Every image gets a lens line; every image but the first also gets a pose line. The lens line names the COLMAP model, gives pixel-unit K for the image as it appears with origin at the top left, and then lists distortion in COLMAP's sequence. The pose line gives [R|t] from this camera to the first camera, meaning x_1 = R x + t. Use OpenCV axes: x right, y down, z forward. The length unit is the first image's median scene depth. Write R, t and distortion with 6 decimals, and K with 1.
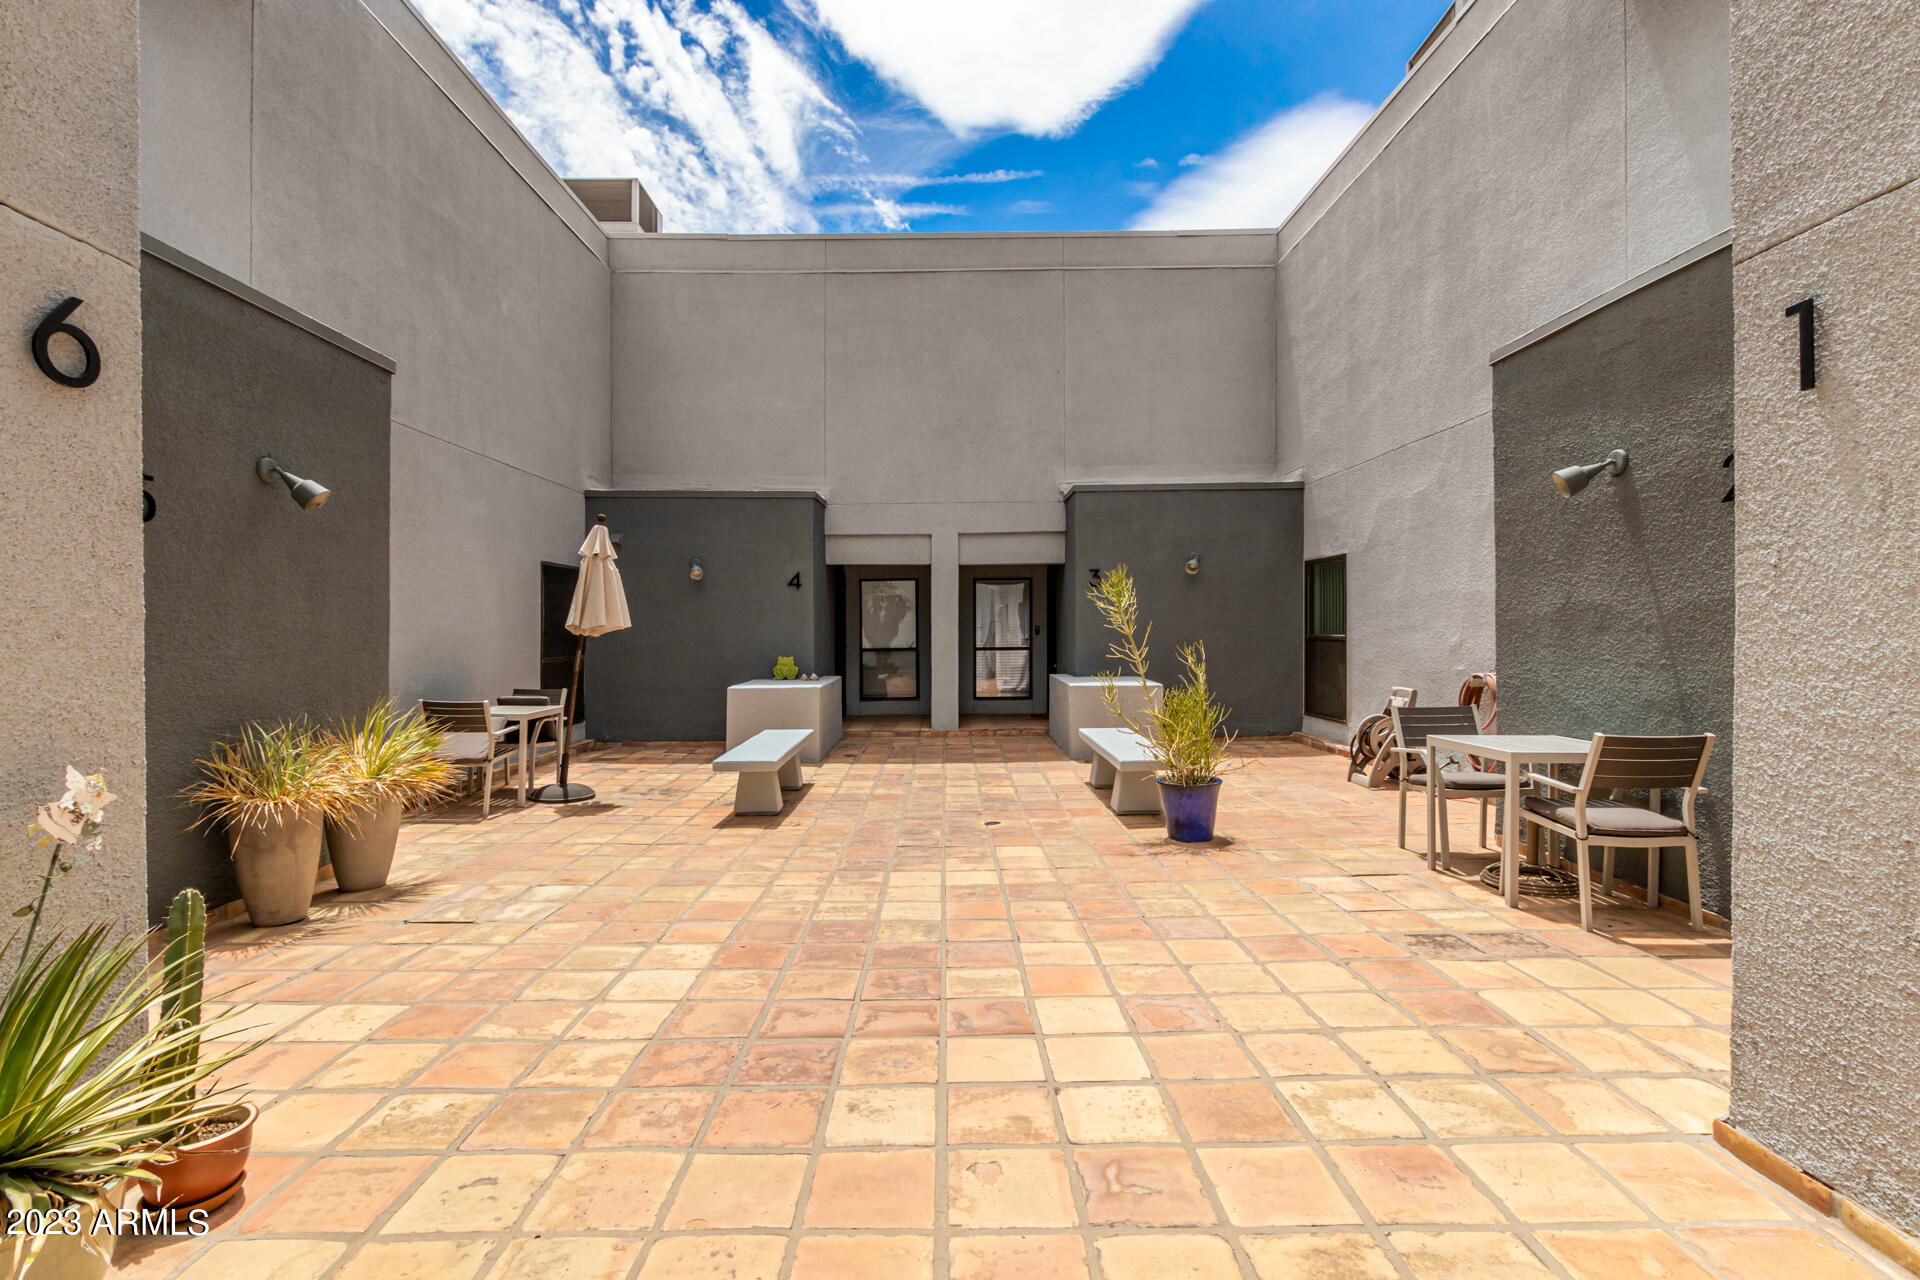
lens RADIAL K [[890.3, 0, 964.3], [0, 890.3, 645.4], [0, 0, 1]] dist [0.007577, 0.000135]
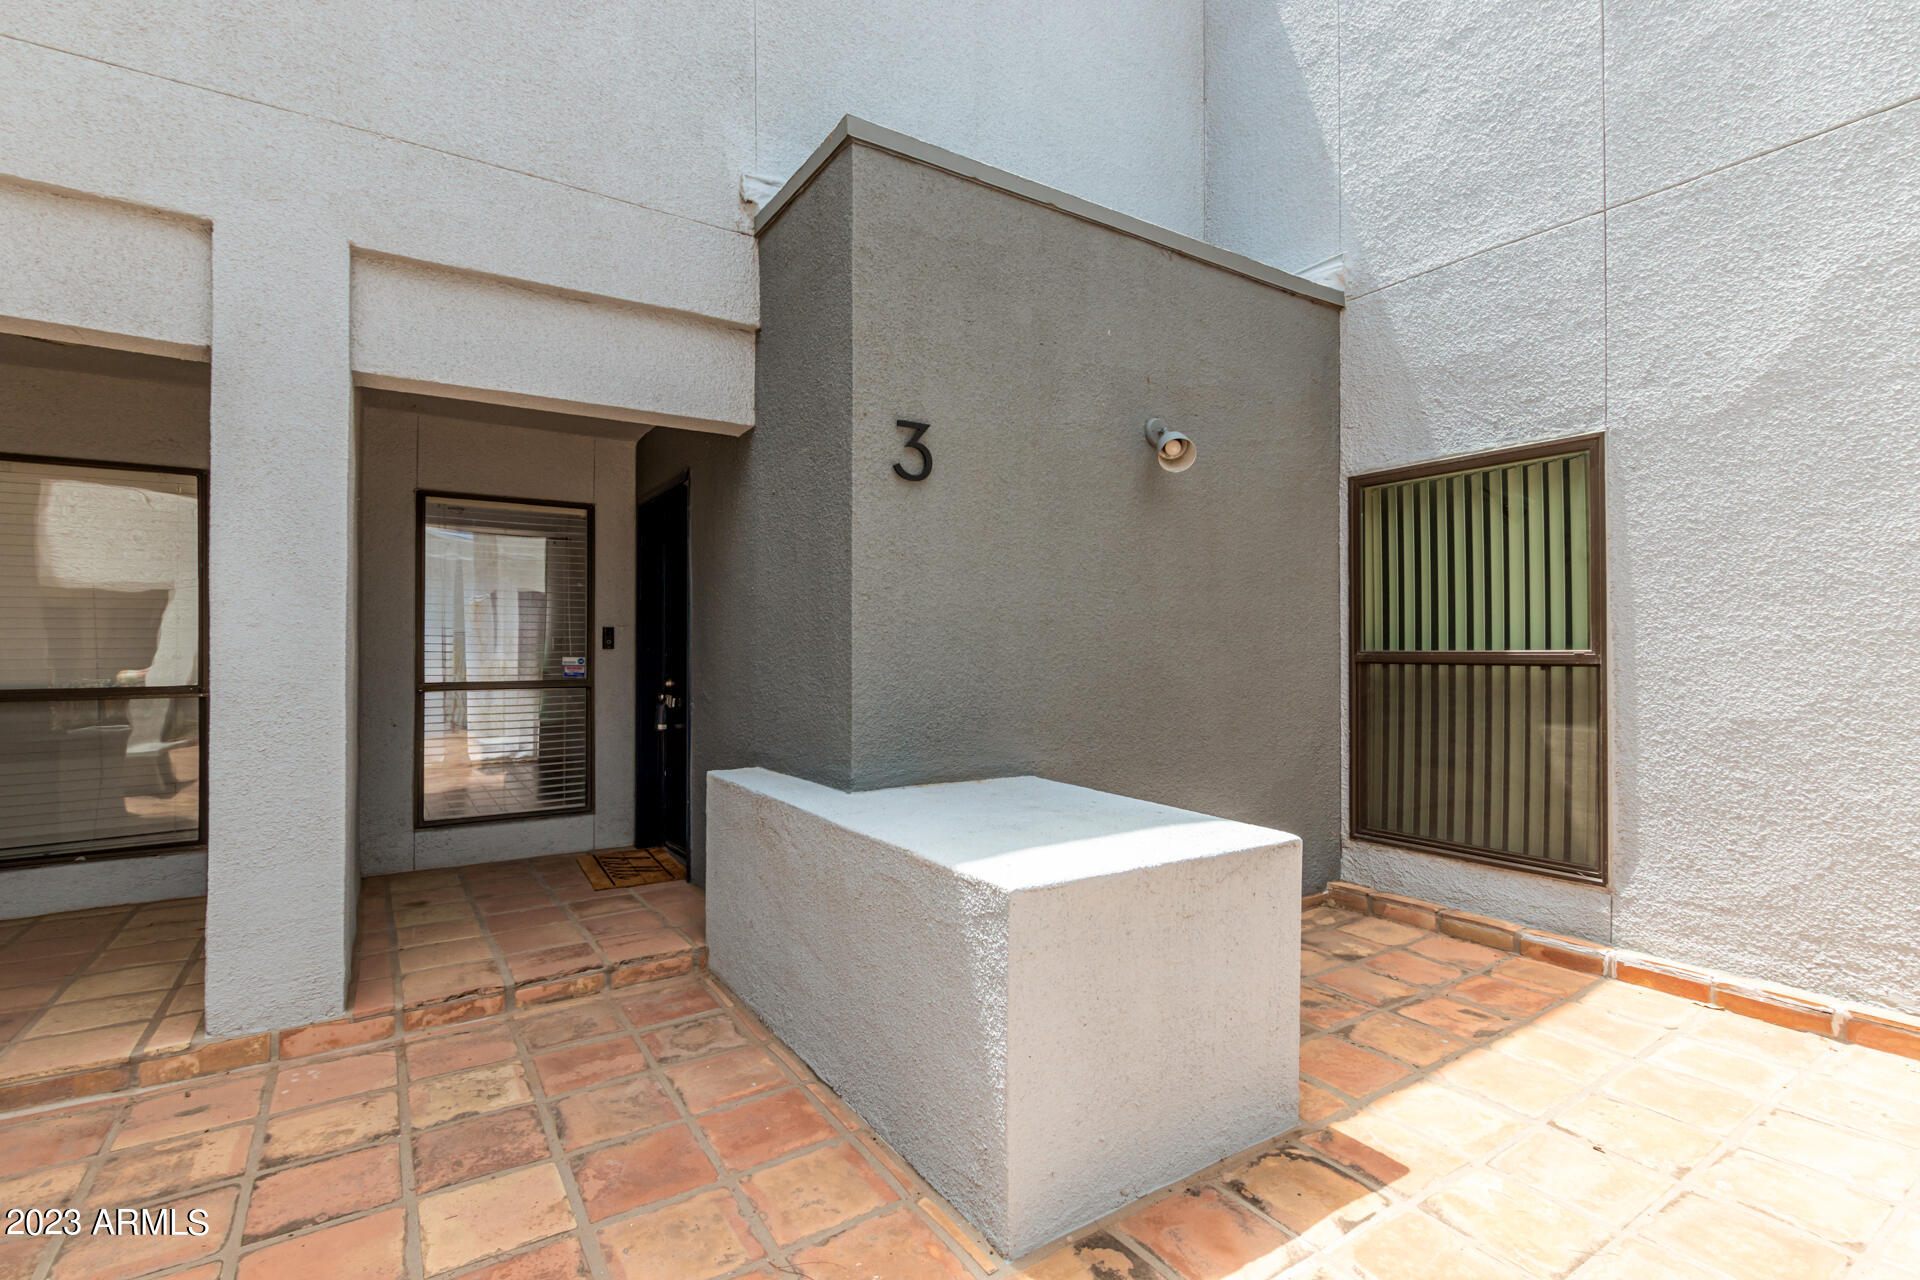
lens RADIAL K [[899.0, 0, 1000.4], [0, 899.0, 665.6], [0, 0, 1]] dist [0.003306, 0.000221]
pose [[0.829155, 0.004435, 0.559001, 0.004214], [0.001920, 0.999940, -0.010782, -0.001043], [-0.559015, 0.010014, 0.829097, 0.676137]]
